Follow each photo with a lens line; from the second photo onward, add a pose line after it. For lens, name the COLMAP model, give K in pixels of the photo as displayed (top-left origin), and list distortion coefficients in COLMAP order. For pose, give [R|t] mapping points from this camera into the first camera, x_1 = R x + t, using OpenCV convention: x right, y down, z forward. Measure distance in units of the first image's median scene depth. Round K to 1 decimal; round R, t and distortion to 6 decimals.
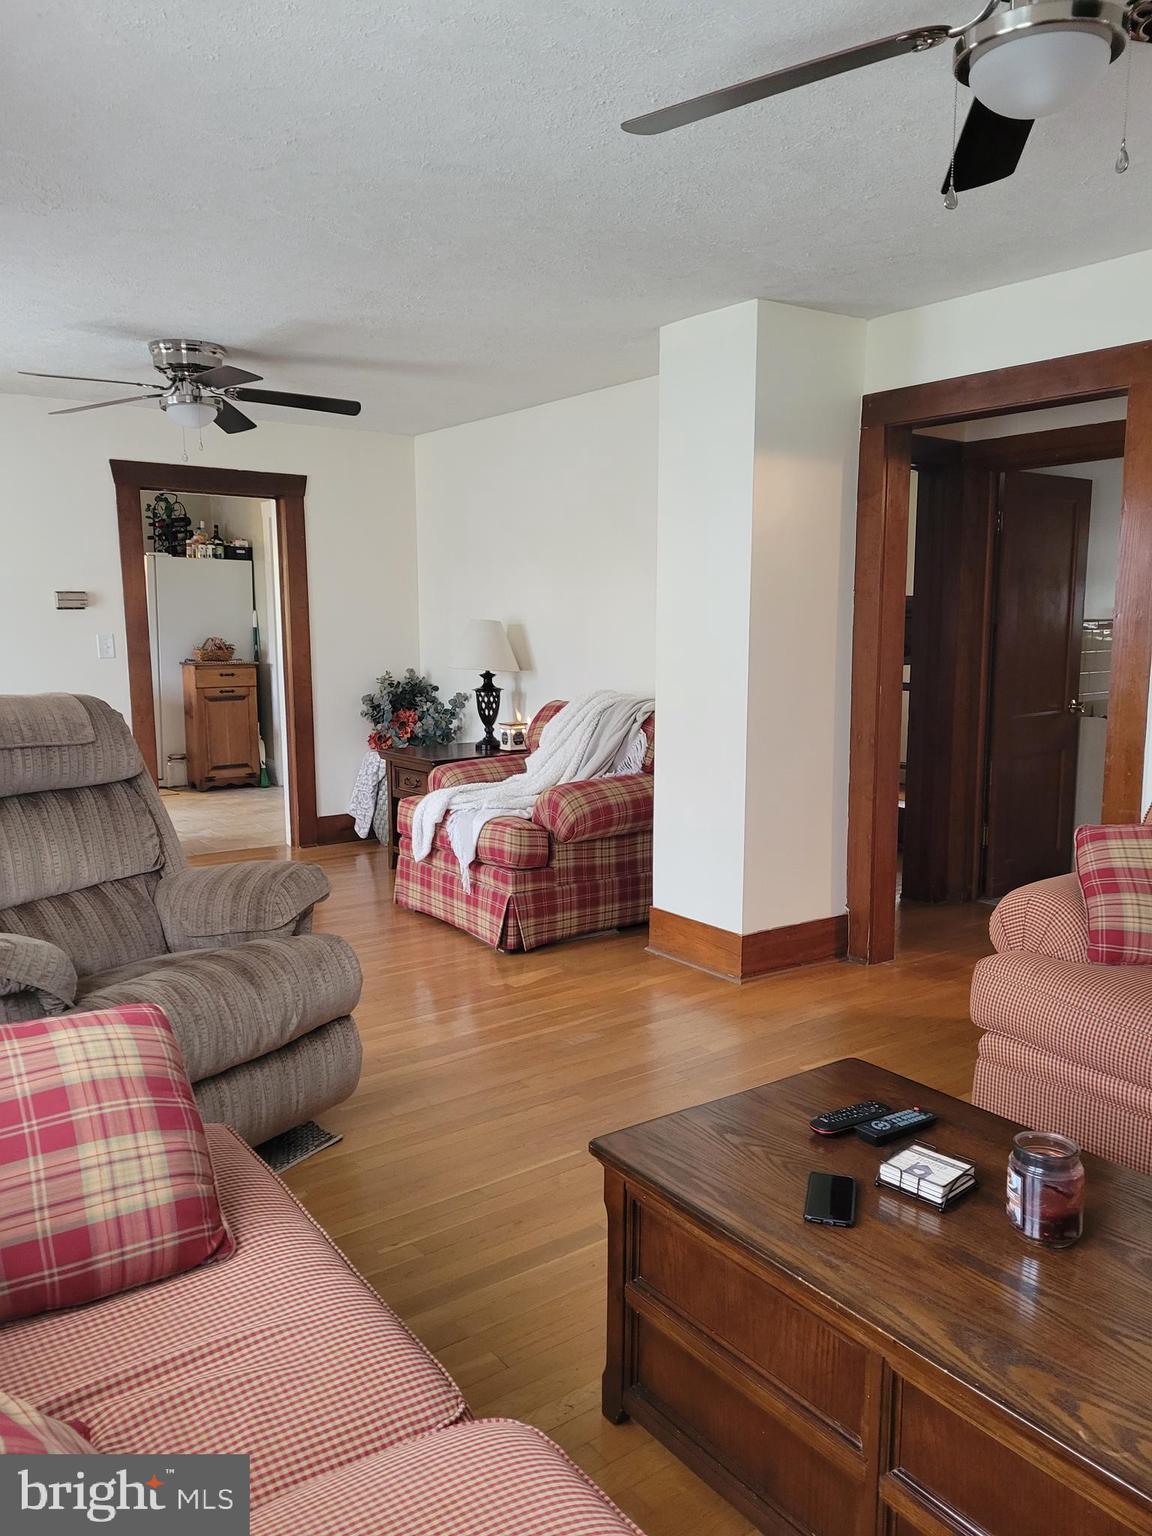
lens RADIAL K [[1161.7, 0, 574.6], [0, 1161.7, 766.3], [0, 0, 1]] dist [0.047637, -0.023193]
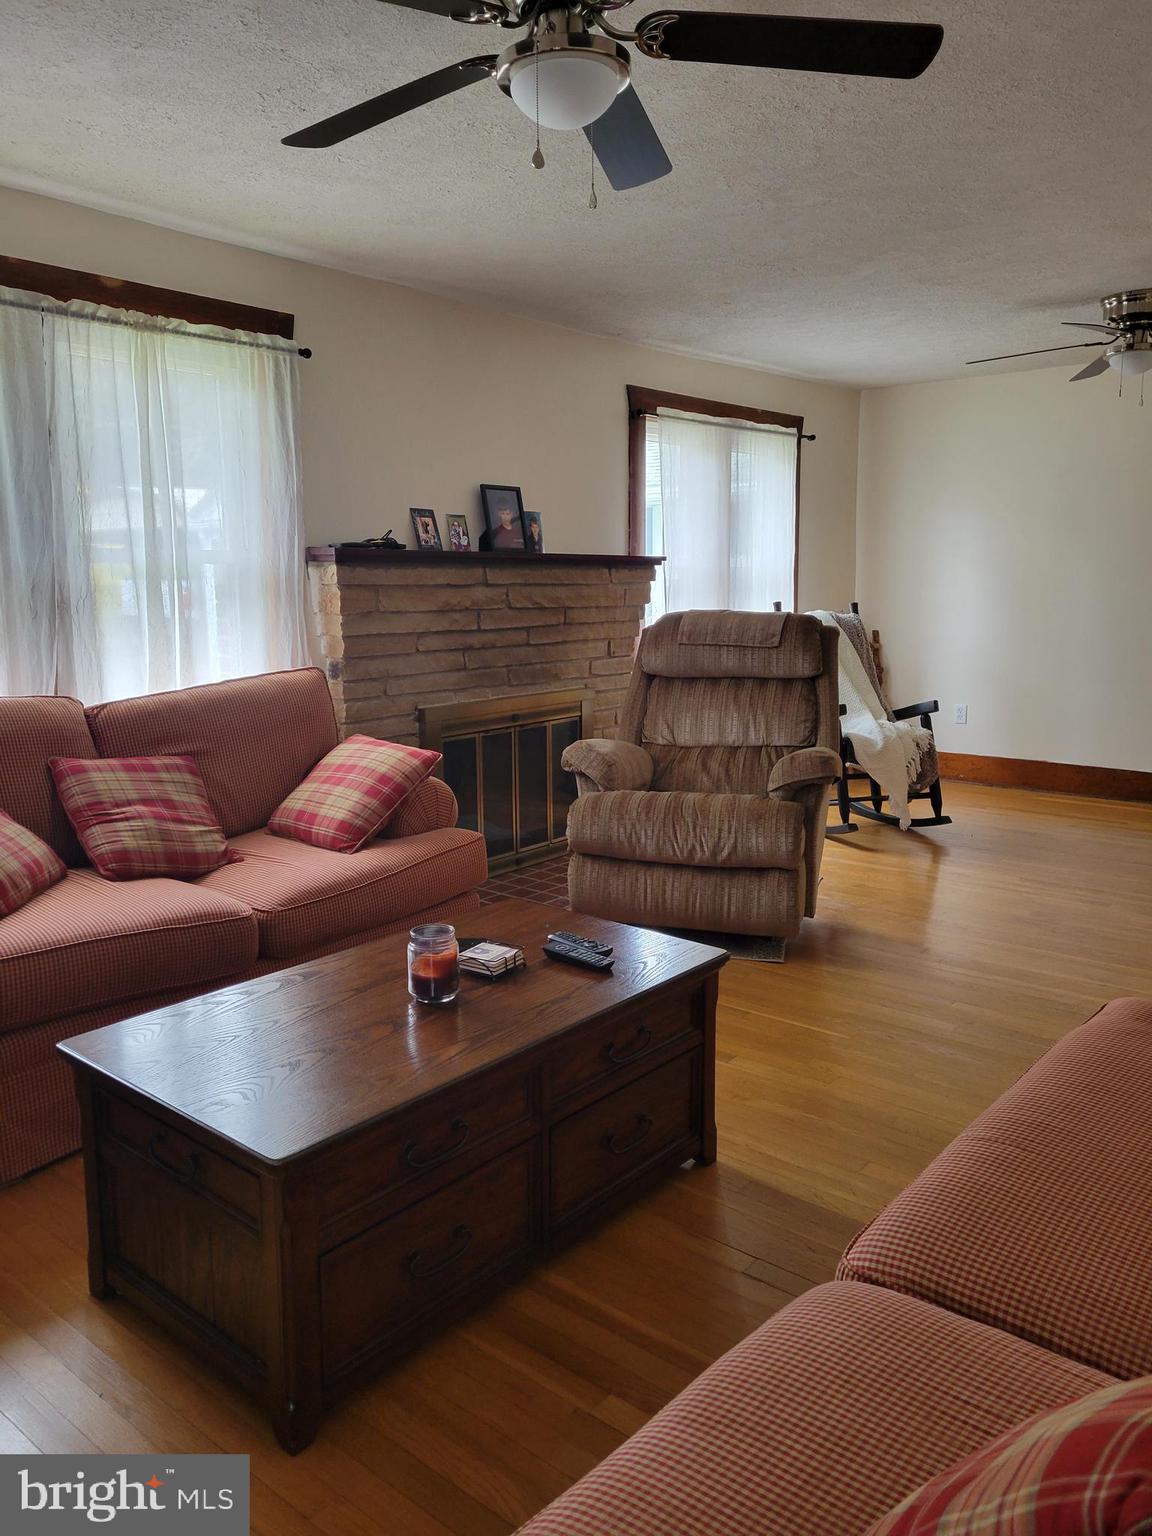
lens RADIAL K [[1161.7, 0, 574.1], [0, 1161.7, 767.8], [0, 0, 1]] dist [0.047637, -0.023193]
pose [[0.239865, 0.165519, -0.956592, 0.910421], [-0.121826, 0.982701, 0.139489, -0.044303], [0.963132, 0.083079, 0.255880, 0.413060]]
